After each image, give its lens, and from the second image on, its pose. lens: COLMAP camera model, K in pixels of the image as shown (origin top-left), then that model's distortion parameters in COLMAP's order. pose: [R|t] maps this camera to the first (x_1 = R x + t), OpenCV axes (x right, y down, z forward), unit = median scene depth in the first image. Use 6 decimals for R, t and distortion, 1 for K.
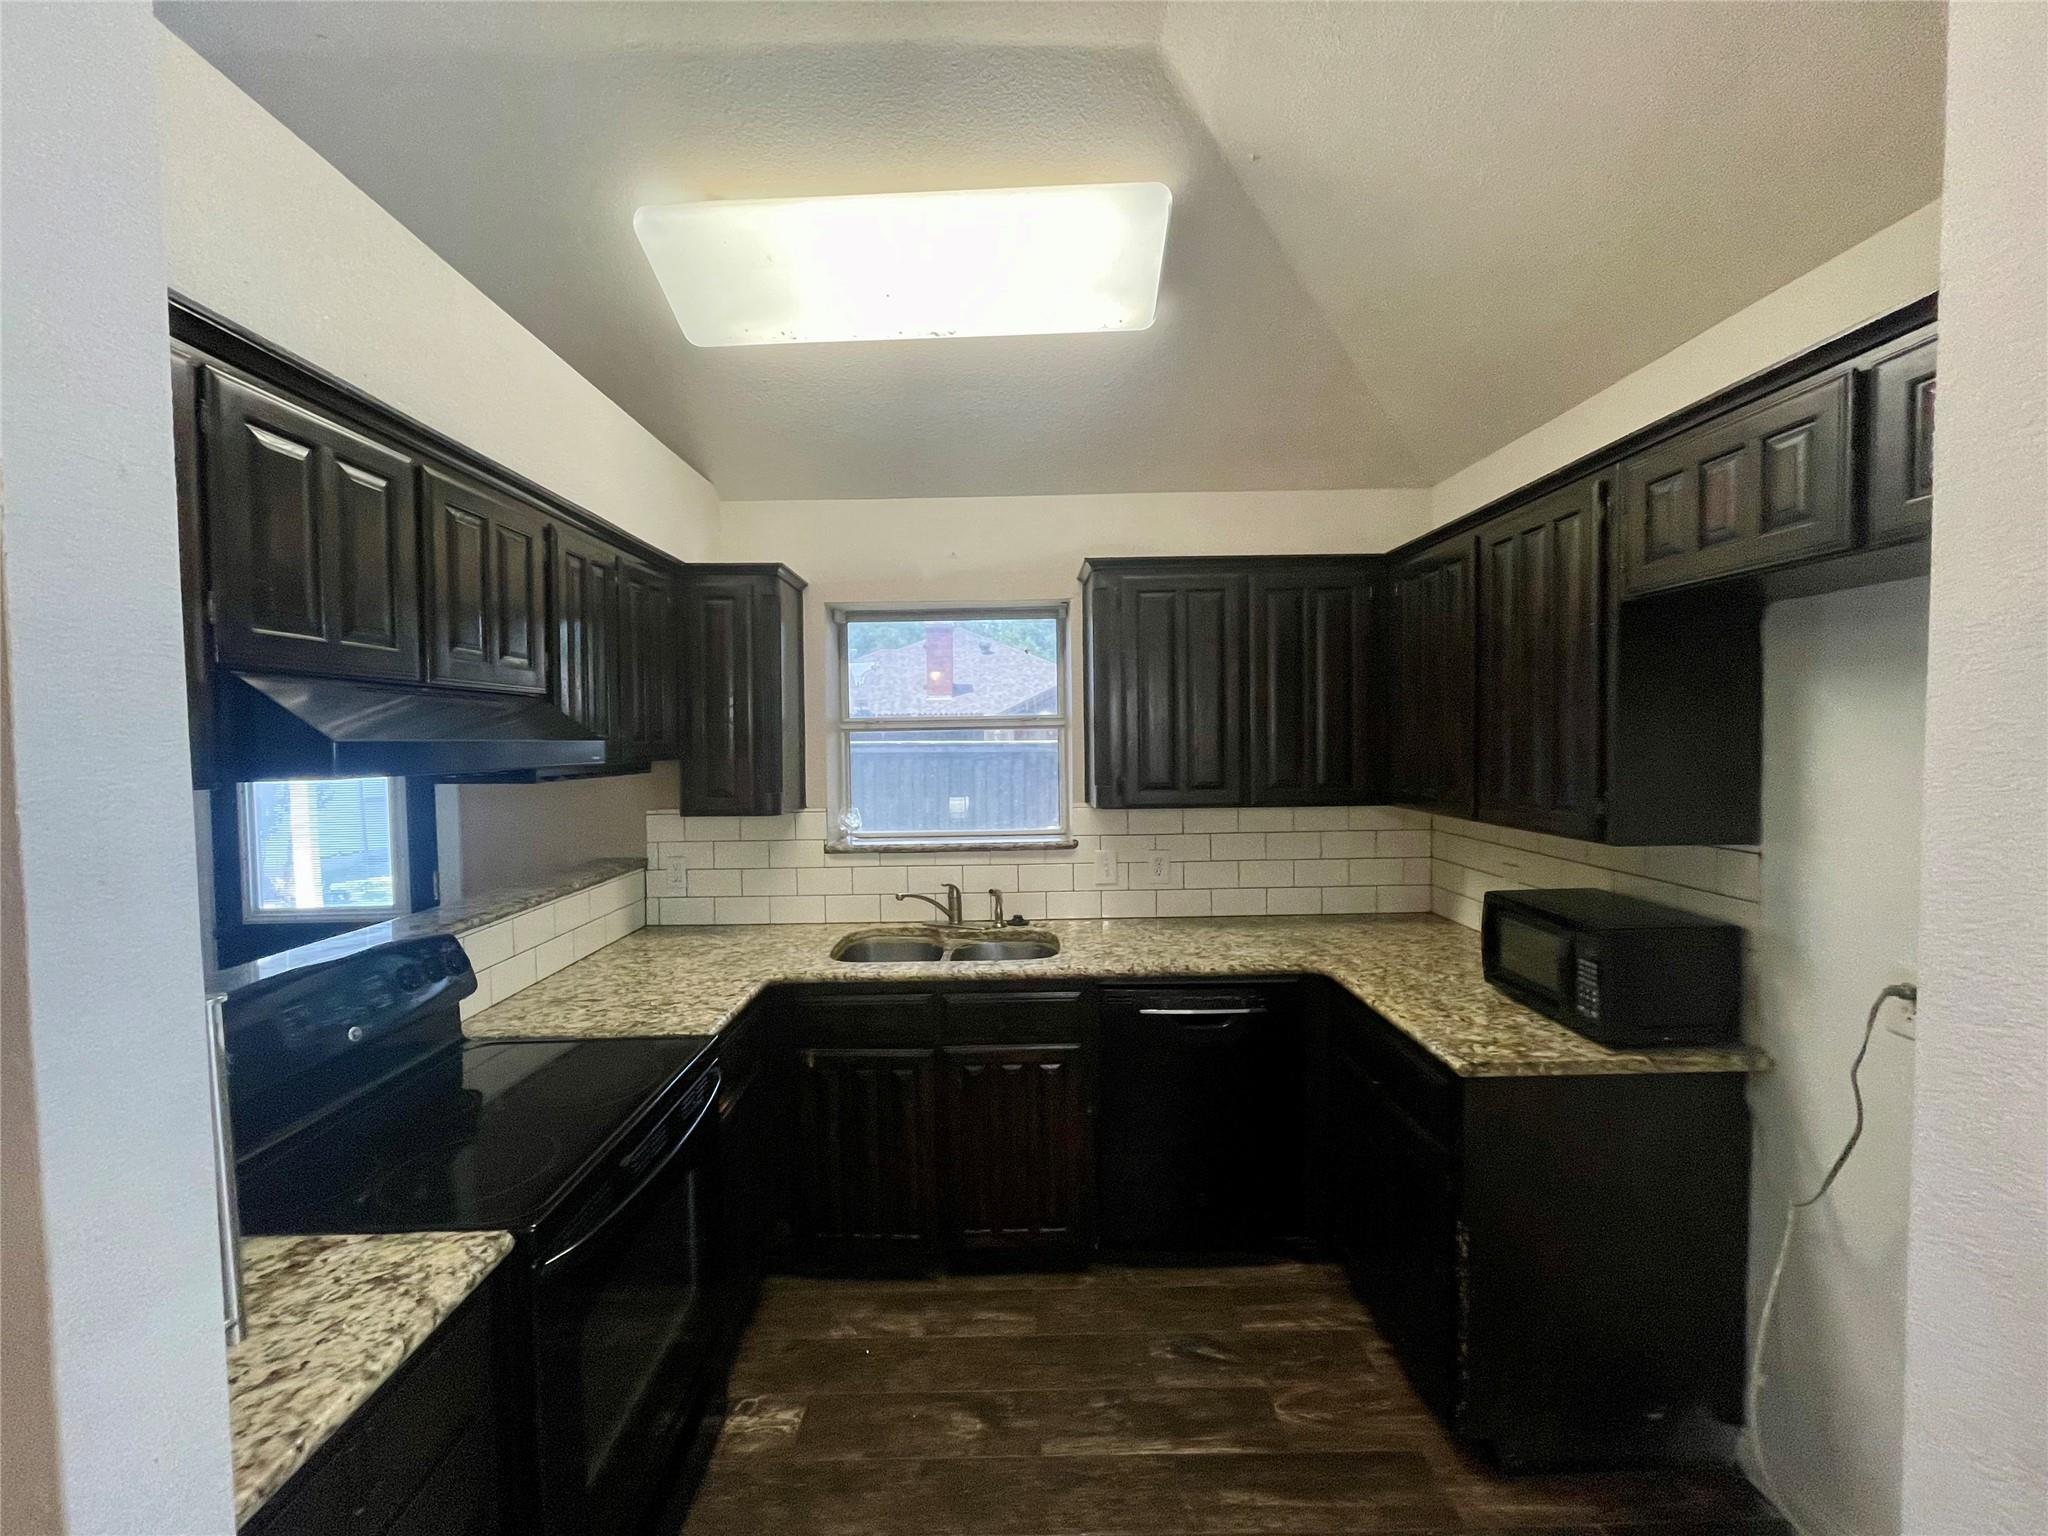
lens RADIAL K [[830.4, 0, 1009.5], [0, 830.4, 768.0], [0, 0, 1]] dist [-0.002896, -0.000106]
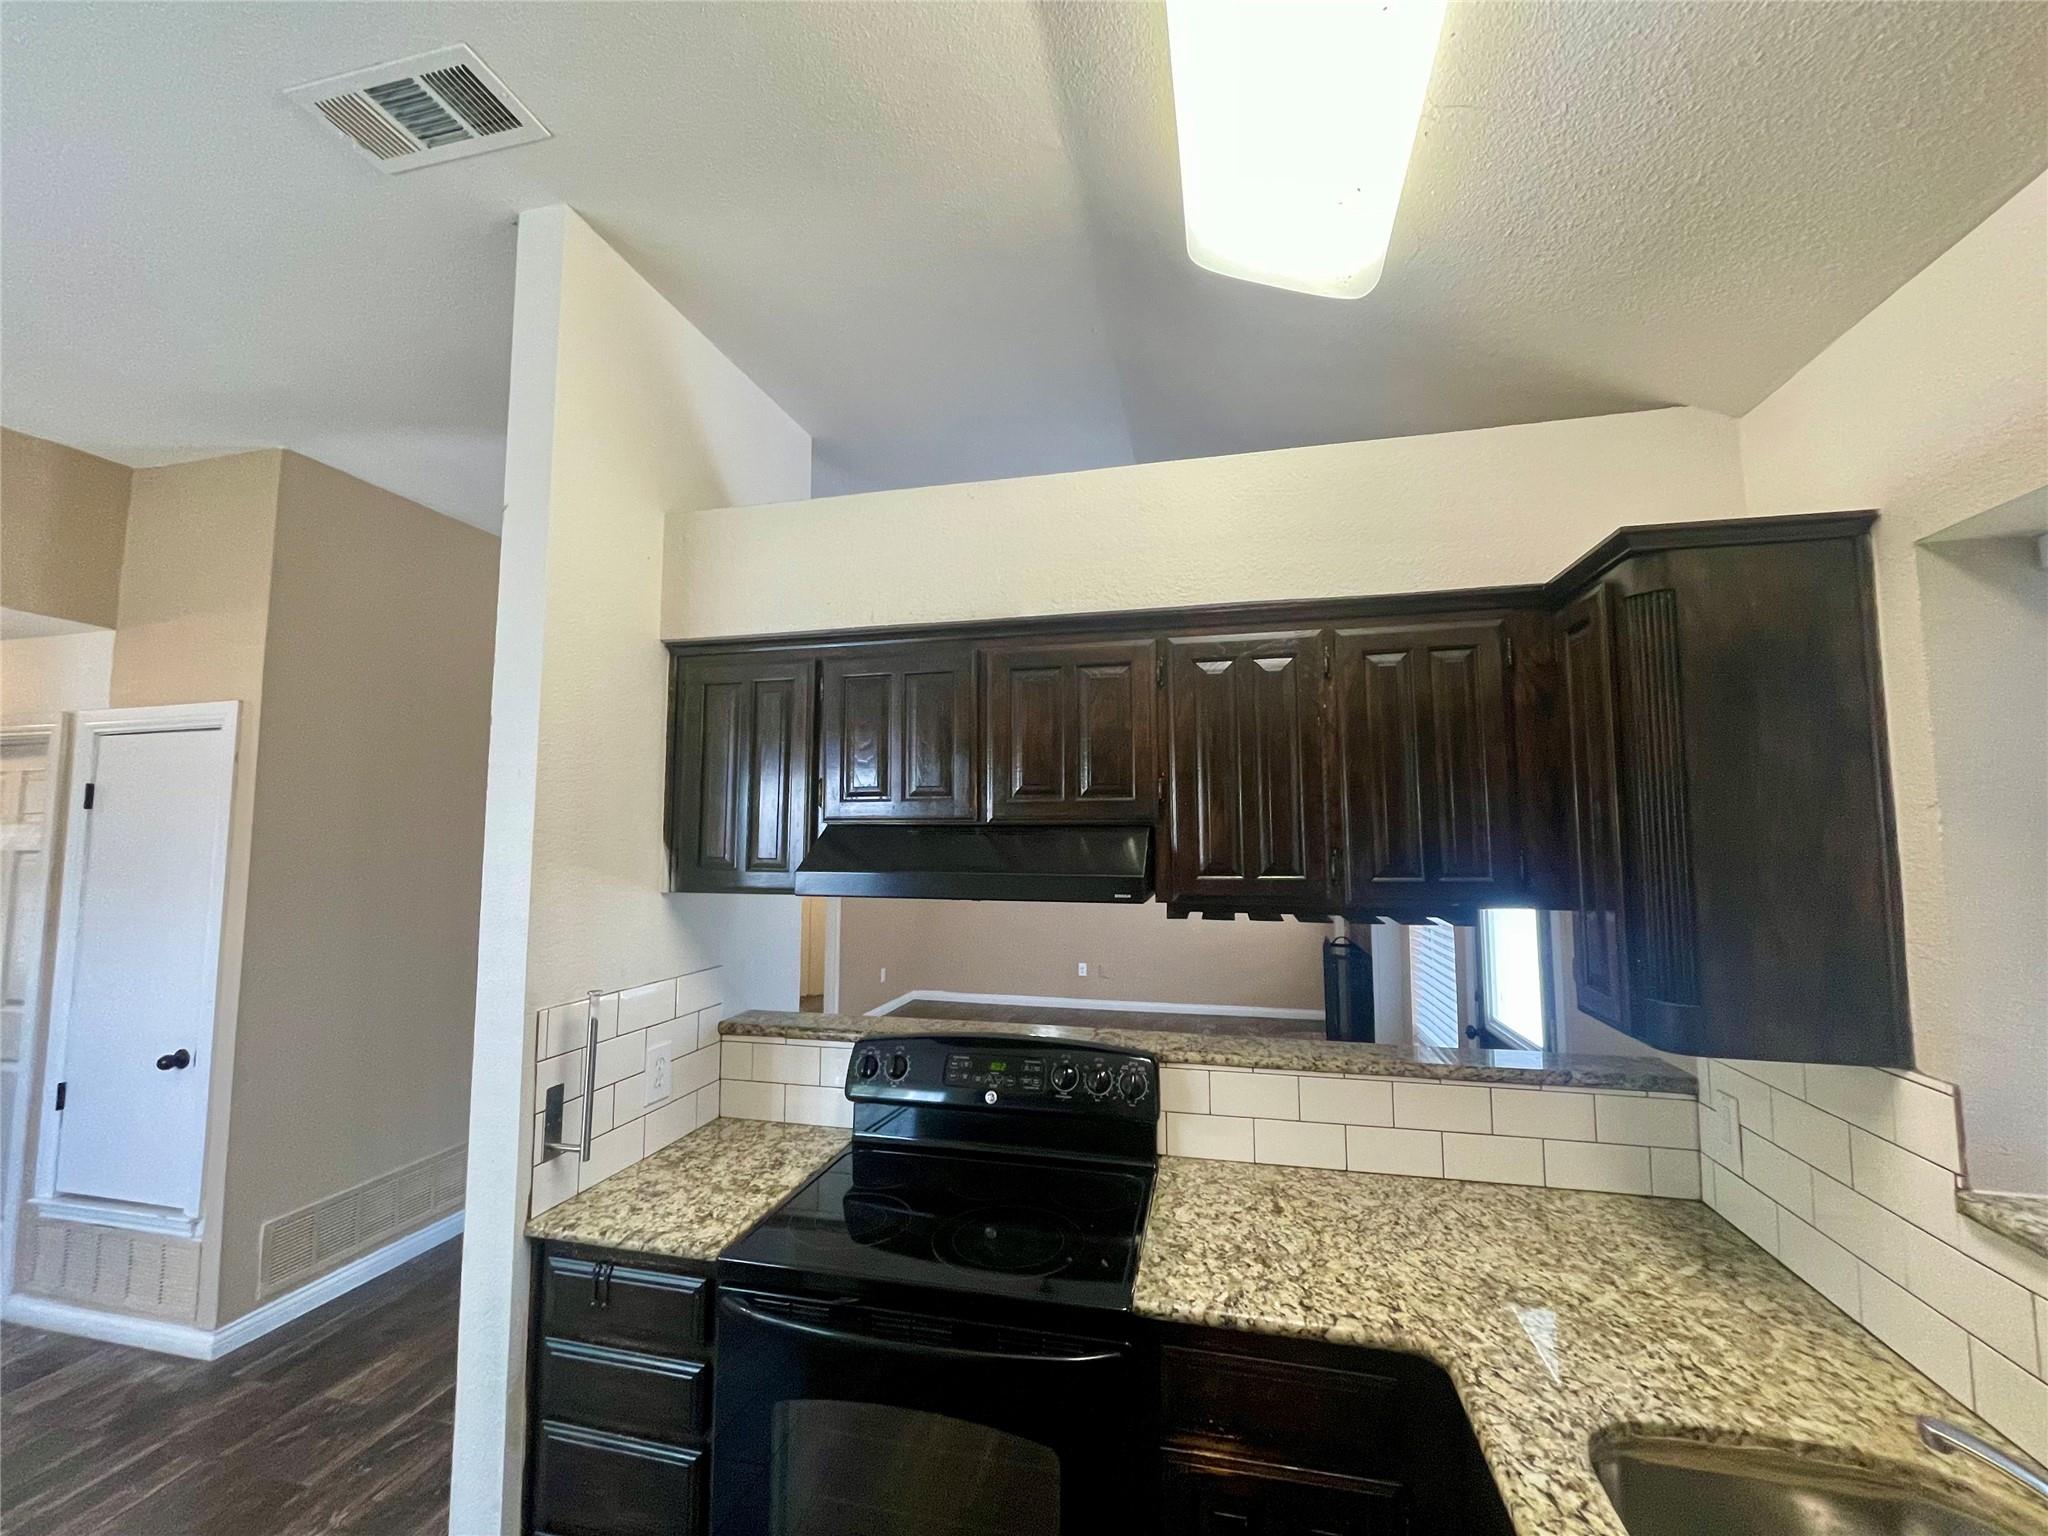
lens RADIAL K [[830.4, 0, 1018.5], [0, 830.4, 764.4], [0, 0, 1]] dist [-0.002896, -0.000106]
pose [[-0.244893, -0.067576, -0.967192, 0.350348], [-0.028222, 0.997642, -0.062557, -0.084130], [0.969139, 0.011976, -0.246223, 0.990904]]
